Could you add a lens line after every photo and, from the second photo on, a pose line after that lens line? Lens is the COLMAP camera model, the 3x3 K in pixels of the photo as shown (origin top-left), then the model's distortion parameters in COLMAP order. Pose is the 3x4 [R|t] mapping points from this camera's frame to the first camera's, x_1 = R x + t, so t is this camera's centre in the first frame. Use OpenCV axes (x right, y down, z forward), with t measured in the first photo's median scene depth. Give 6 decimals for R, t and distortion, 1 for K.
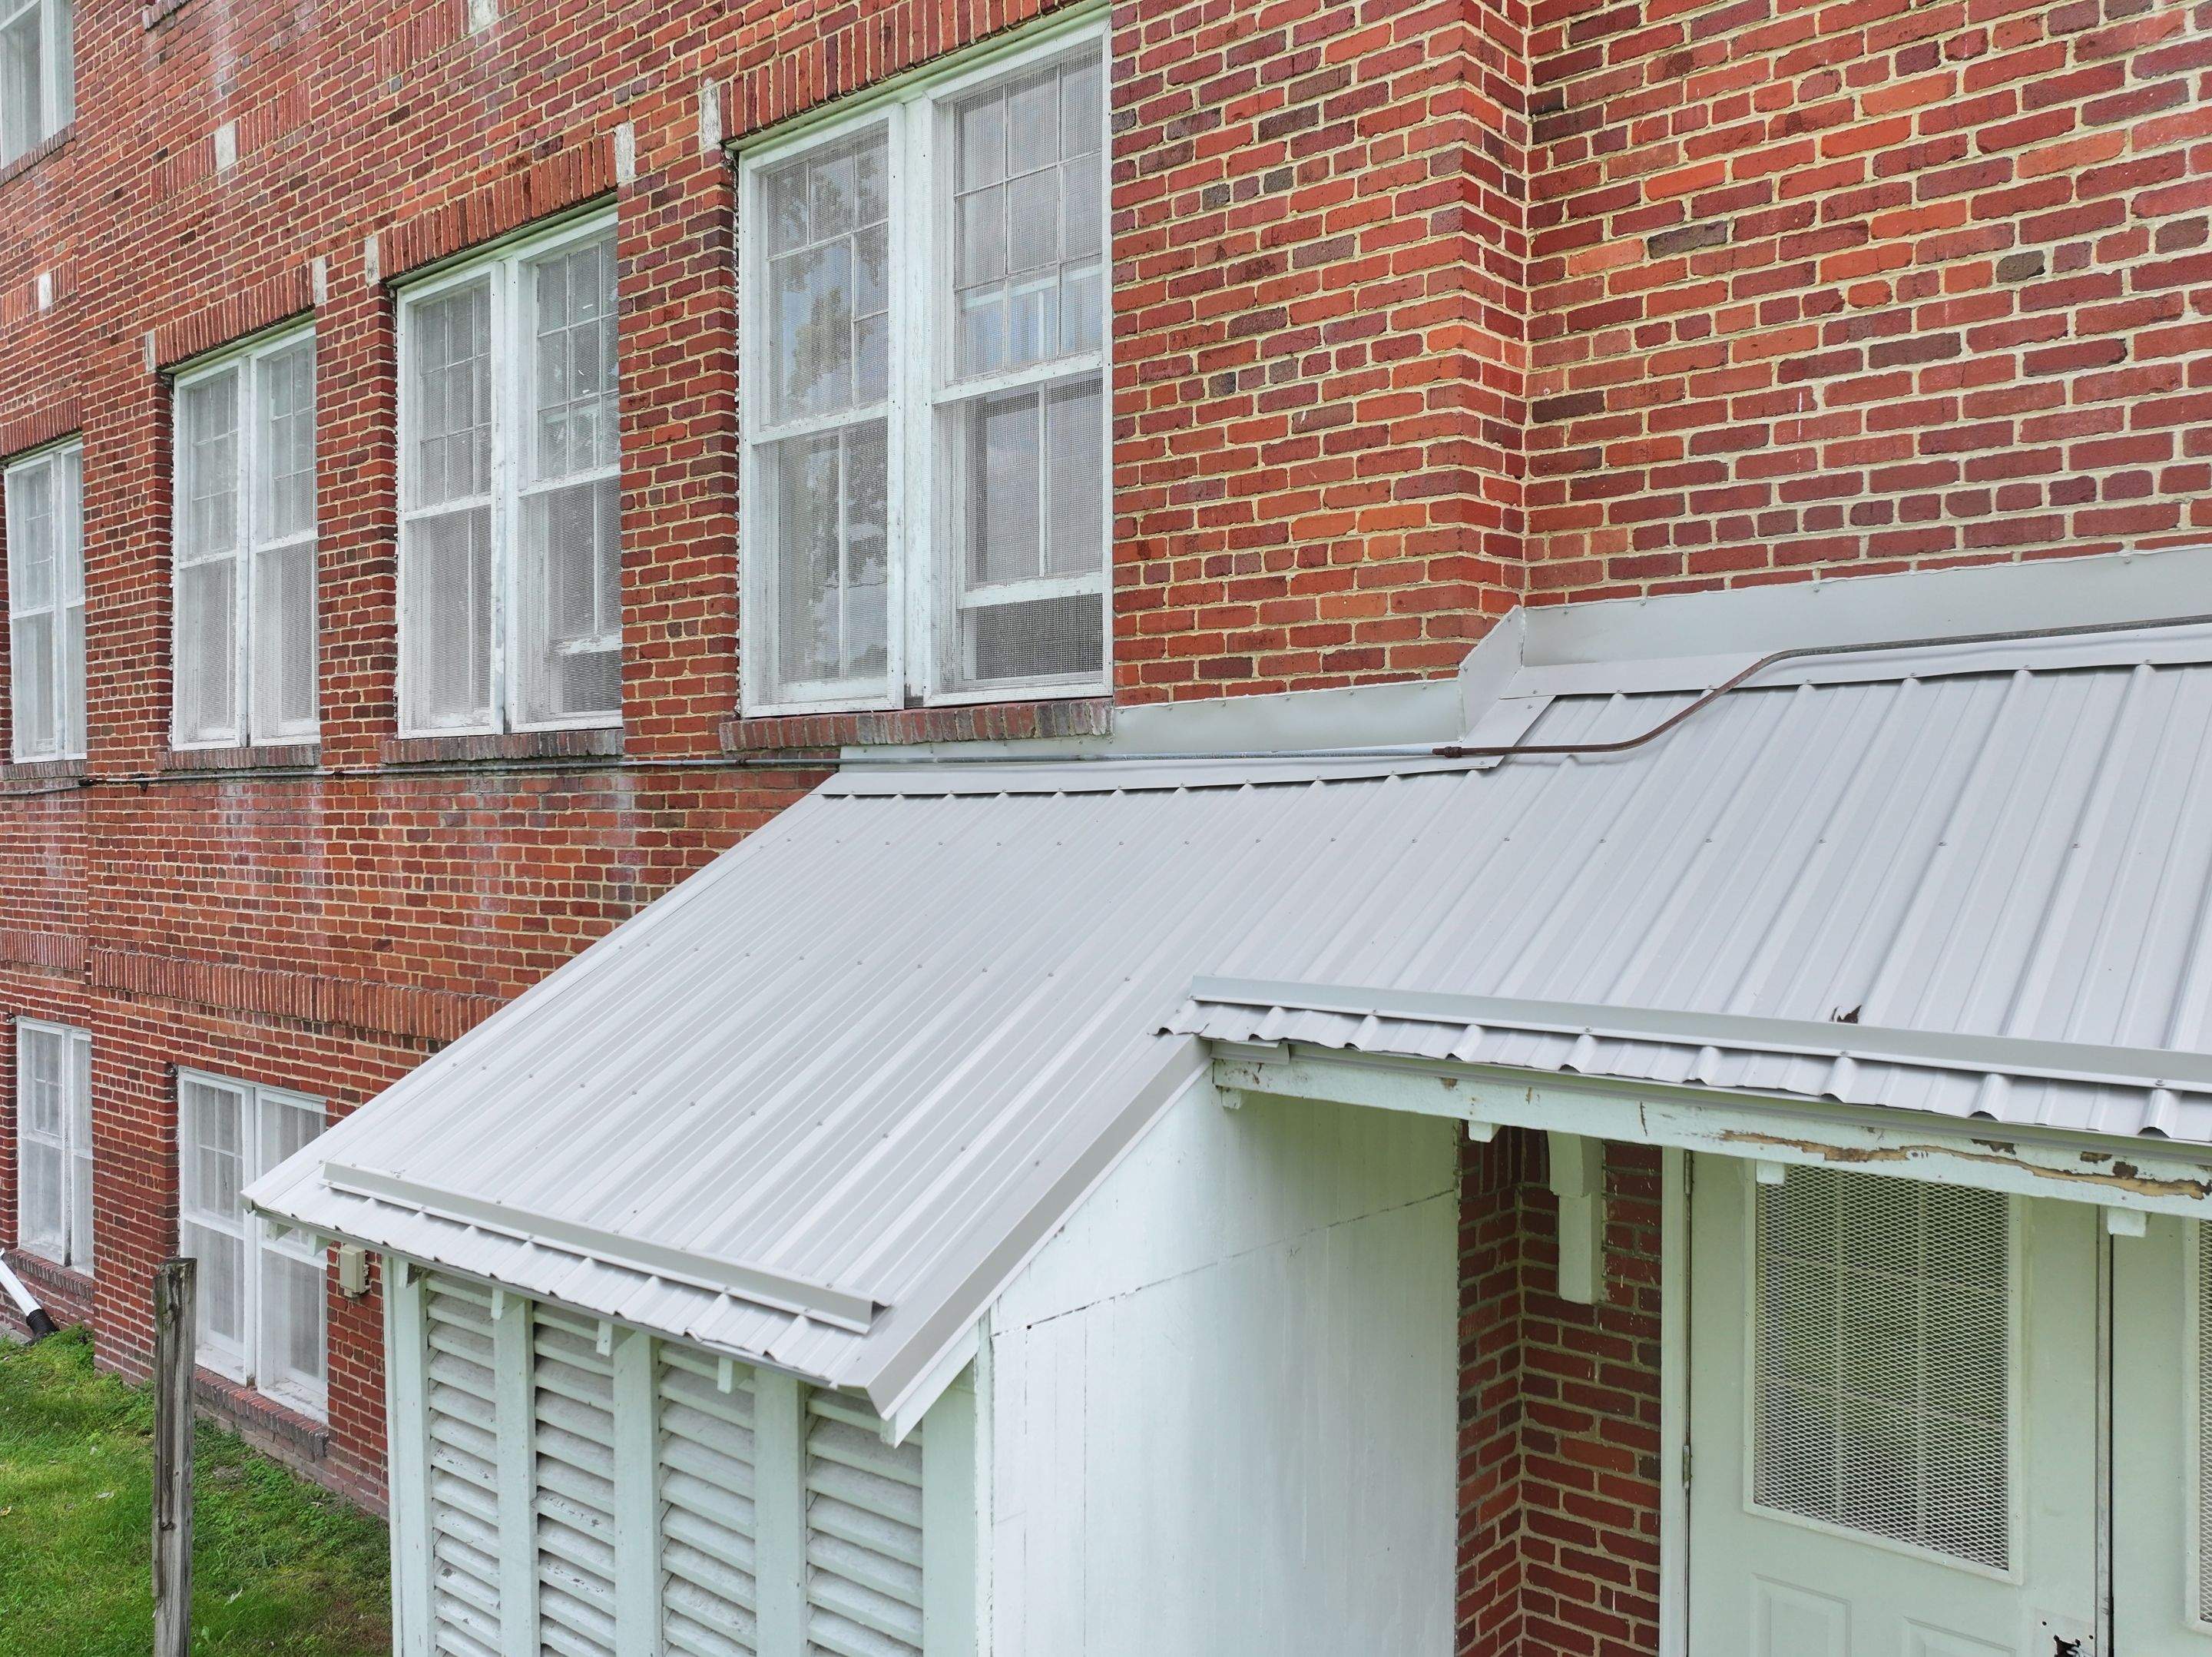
lens RADIAL K [[1774.6, 0, 1098.3], [0, 1774.6, 837.8], [0, 0, 1]] dist [0.000144, 0.010124]
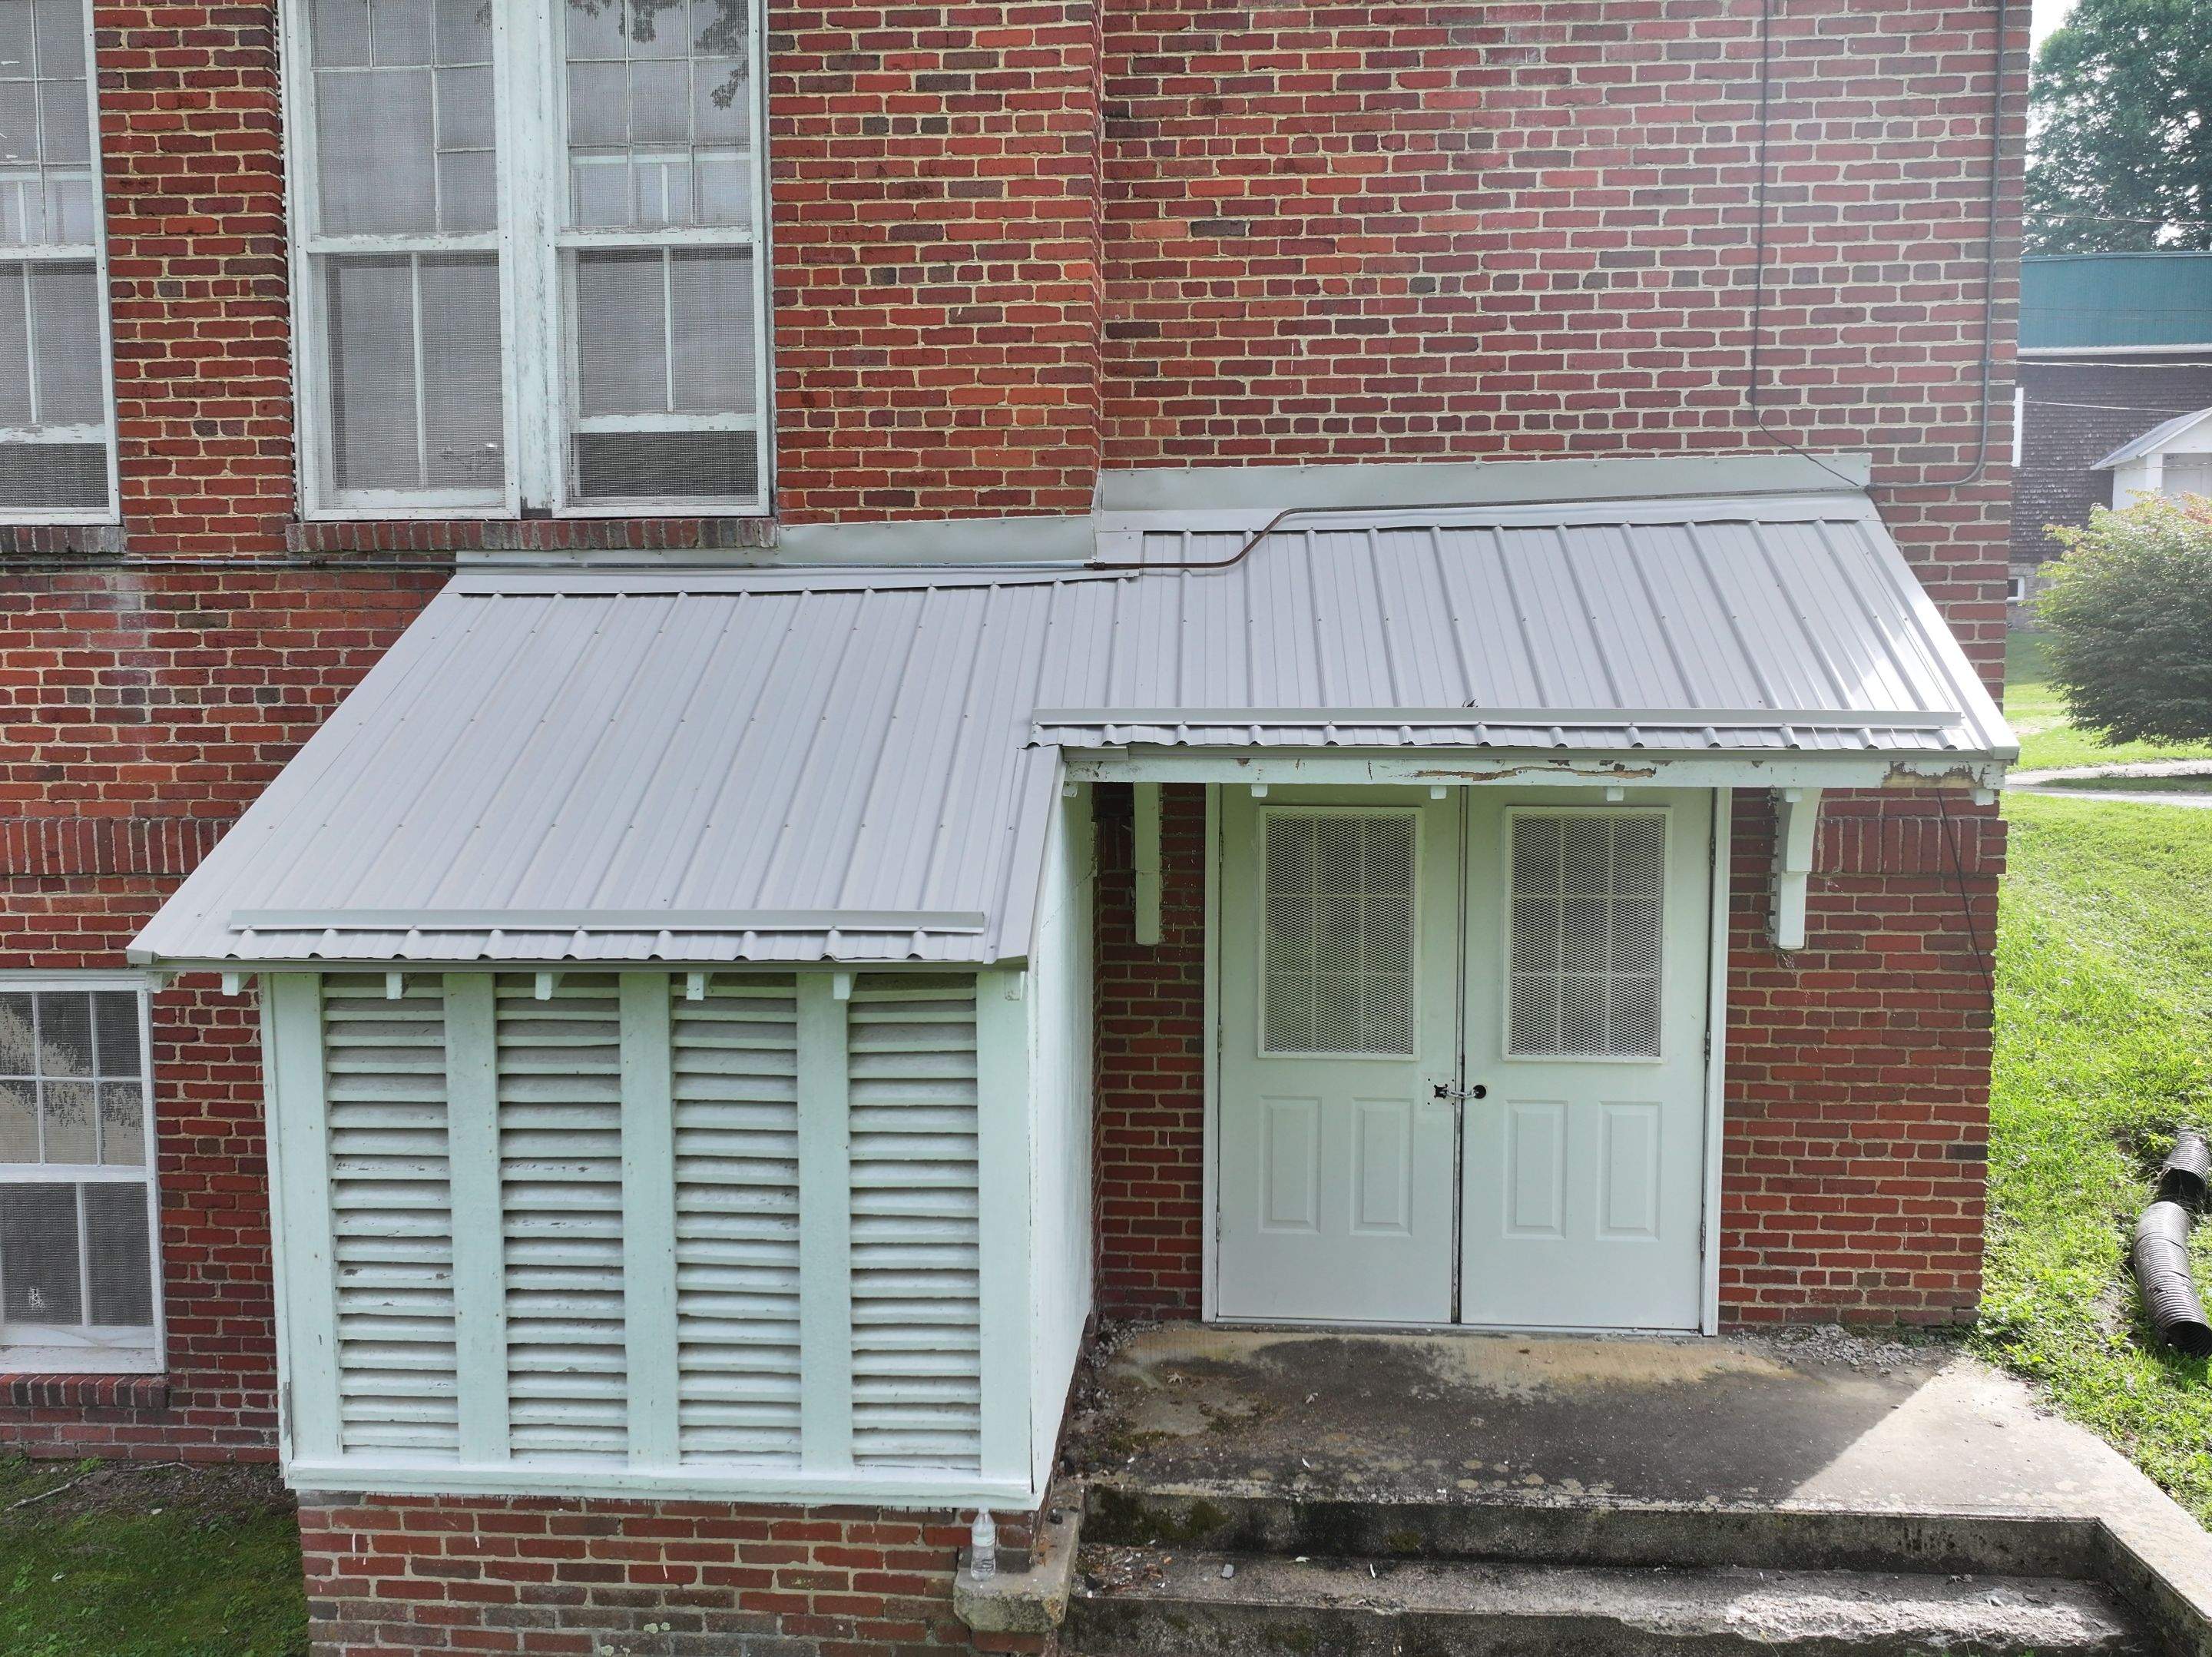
lens RADIAL K [[1774.6, 0, 1105.1], [0, 1774.6, 838.5], [0, 0, 1]] dist [0.000144, 0.010124]
pose [[0.800382, -0.048347, 0.597538, -0.632126], [0.009108, 0.997608, 0.068516, 0.069862], [-0.599421, -0.049396, 0.798908, -0.157283]]
